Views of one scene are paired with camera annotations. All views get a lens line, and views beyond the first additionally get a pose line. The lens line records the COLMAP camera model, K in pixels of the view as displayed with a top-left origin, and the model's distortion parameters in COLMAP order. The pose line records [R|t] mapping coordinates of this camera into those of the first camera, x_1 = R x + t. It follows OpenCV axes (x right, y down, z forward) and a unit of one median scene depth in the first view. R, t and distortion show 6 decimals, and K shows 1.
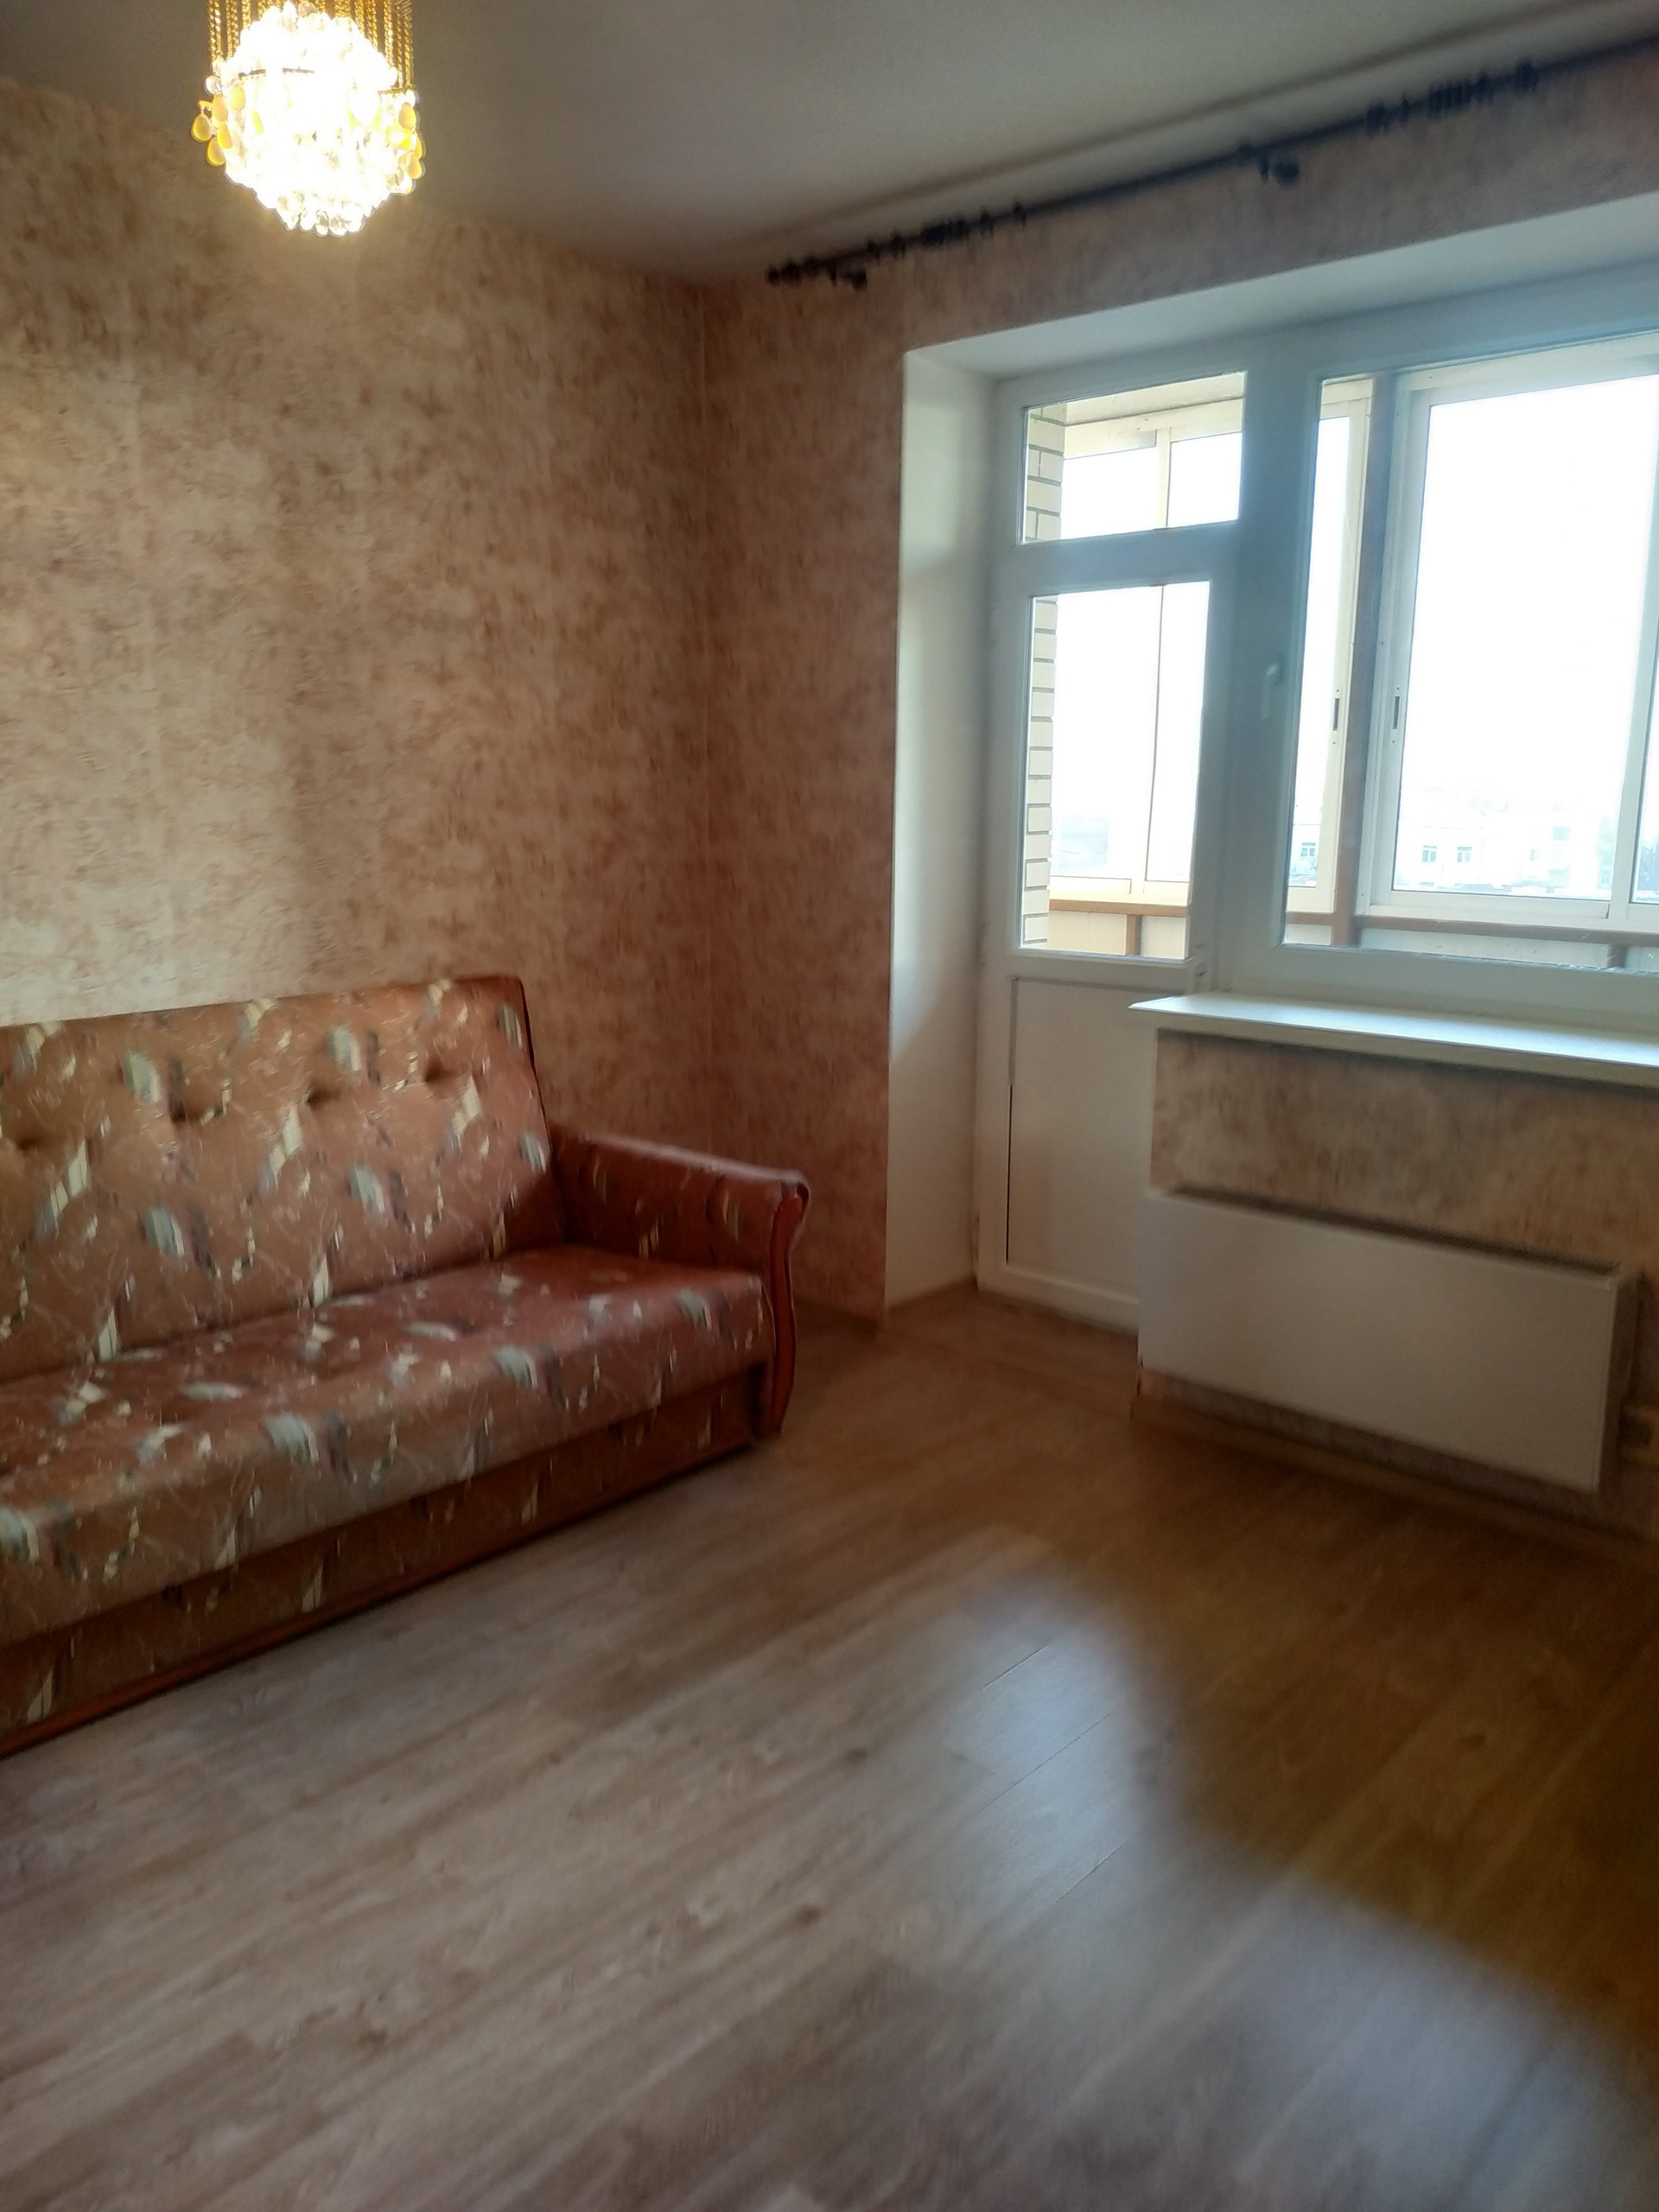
lens RADIAL K [[1668.9, 0, 823.5], [0, 1668.9, 1131.7], [0, 0, 1]] dist [0.056463, -0.096401]
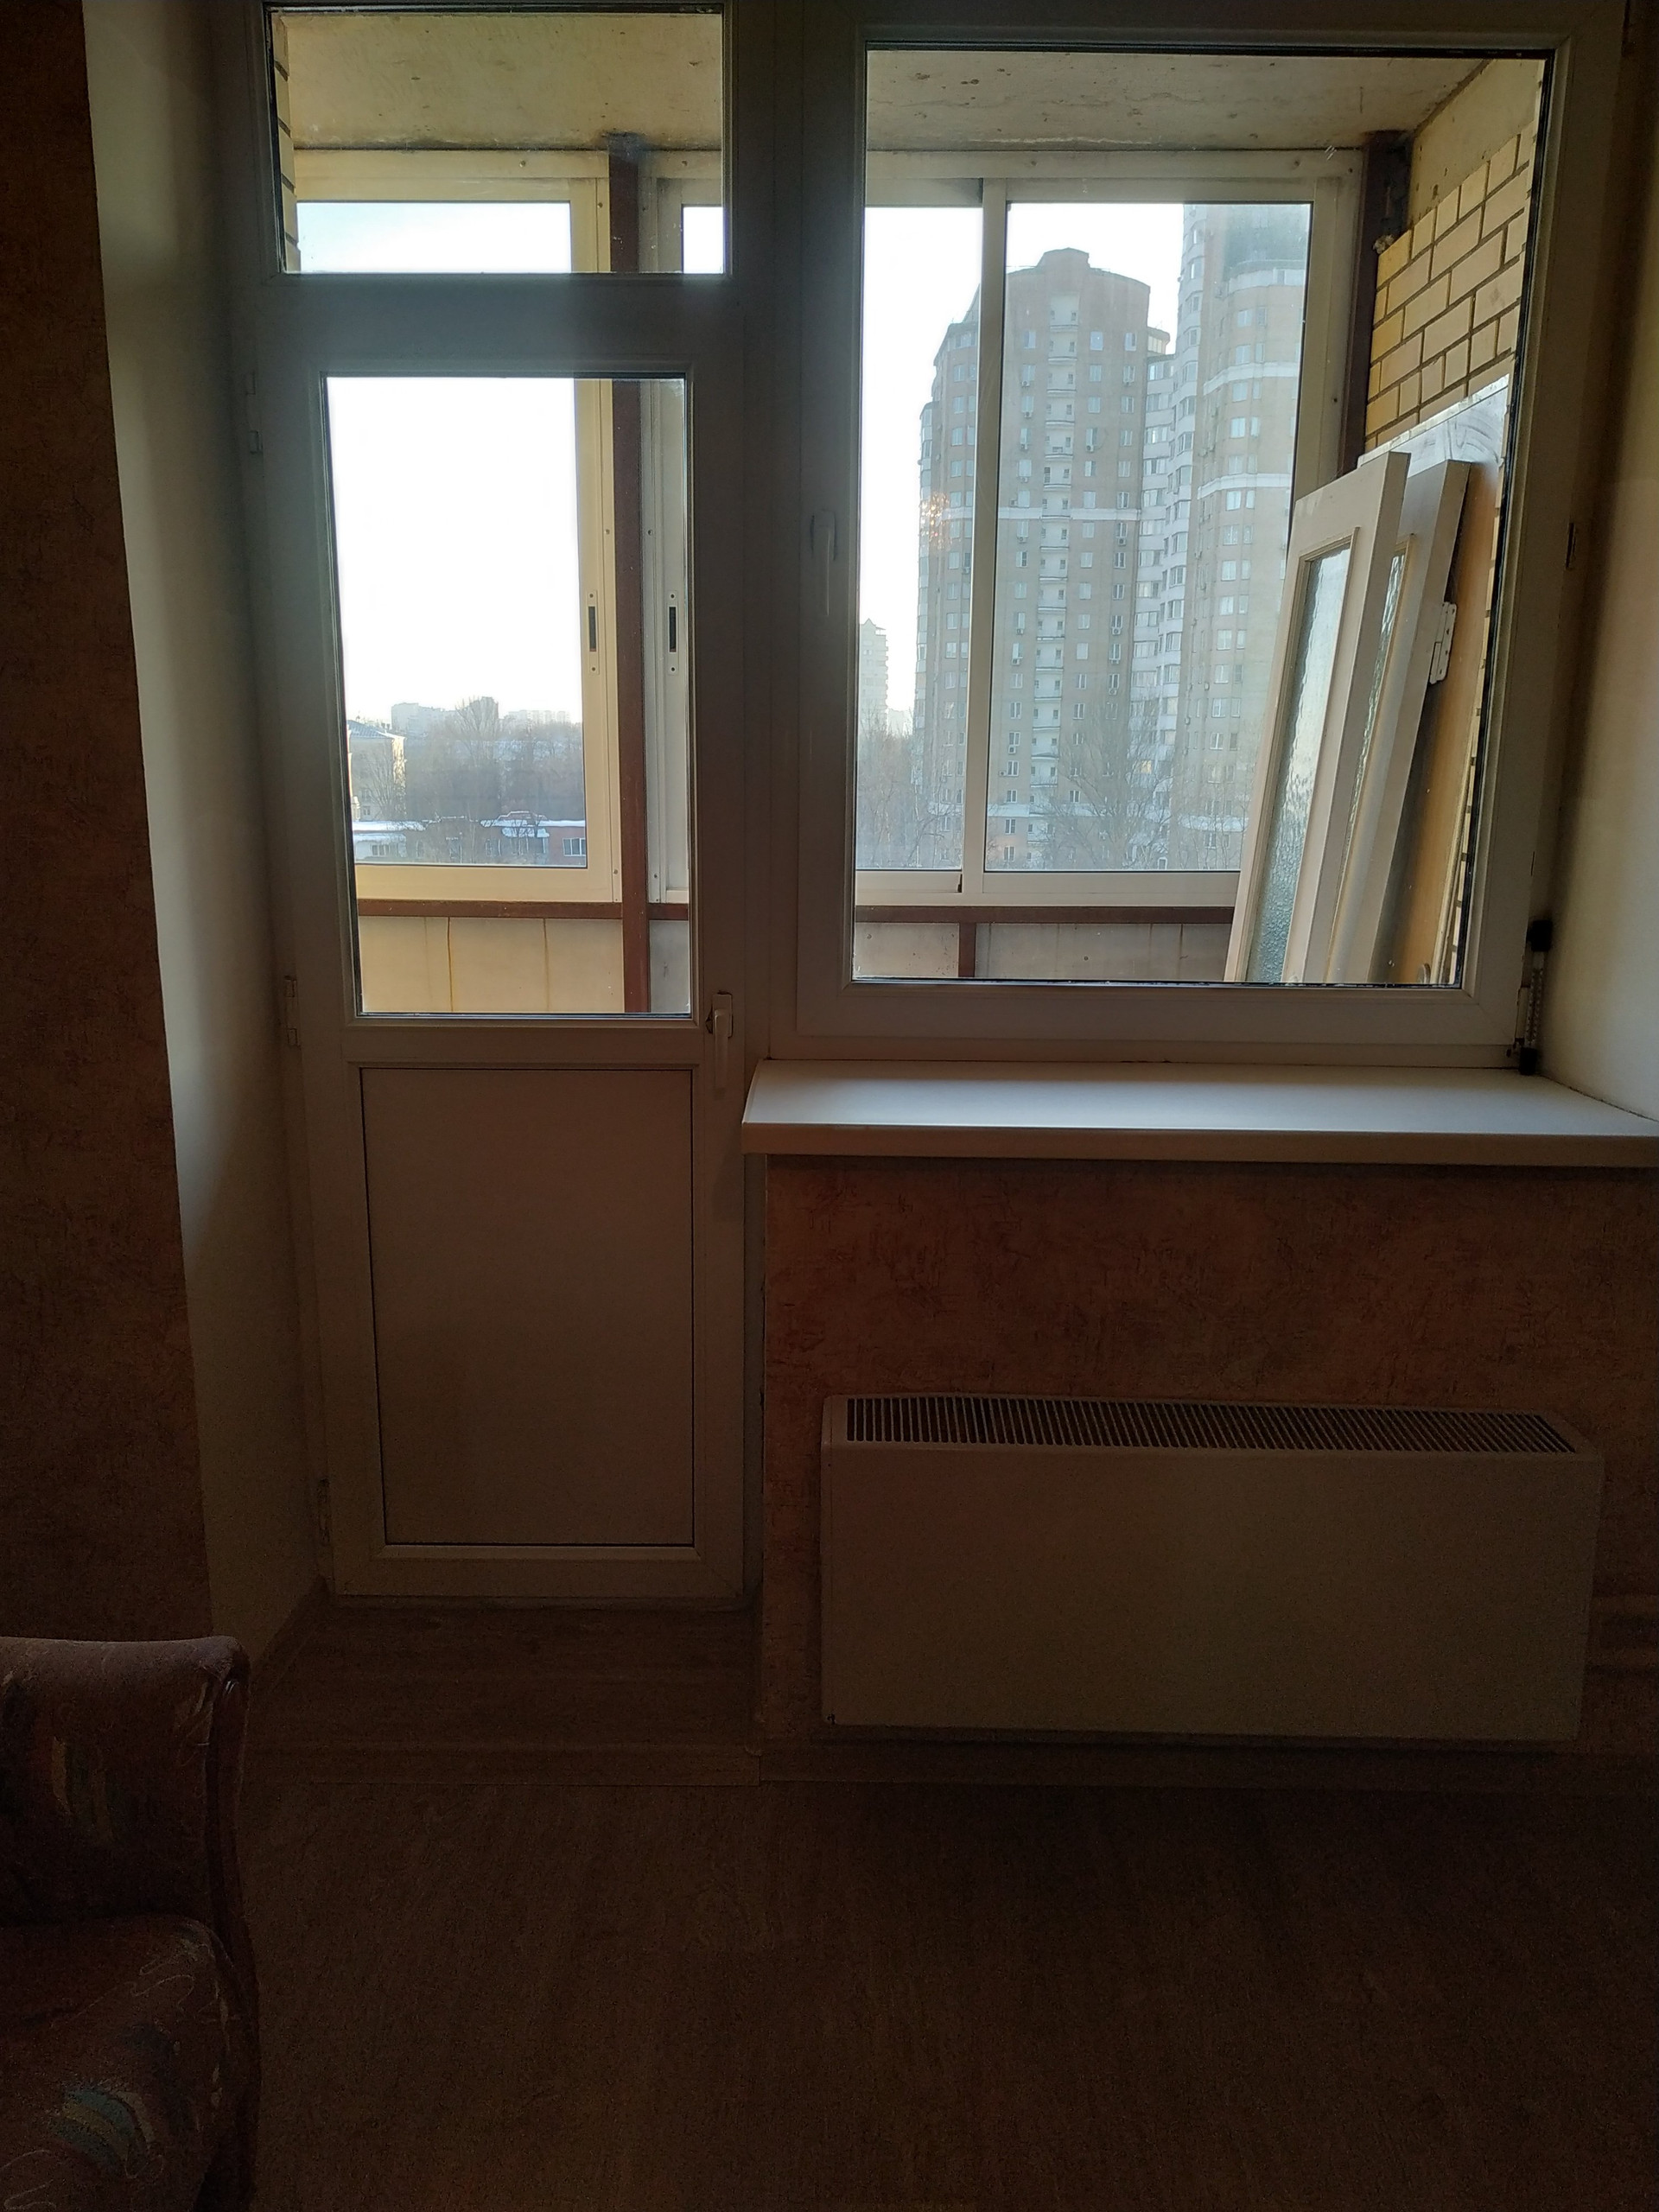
lens RADIAL K [[1625.3, 0, 788.0], [0, 1625.3, 1138.4], [0, 0, 1]] dist [-0.004960, -0.005816]
pose [[0.767811, -0.156504, 0.621267, -0.119691], [0.132563, 0.987529, 0.084937, -0.096887], [-0.626812, 0.017141, 0.778982, 0.494031]]
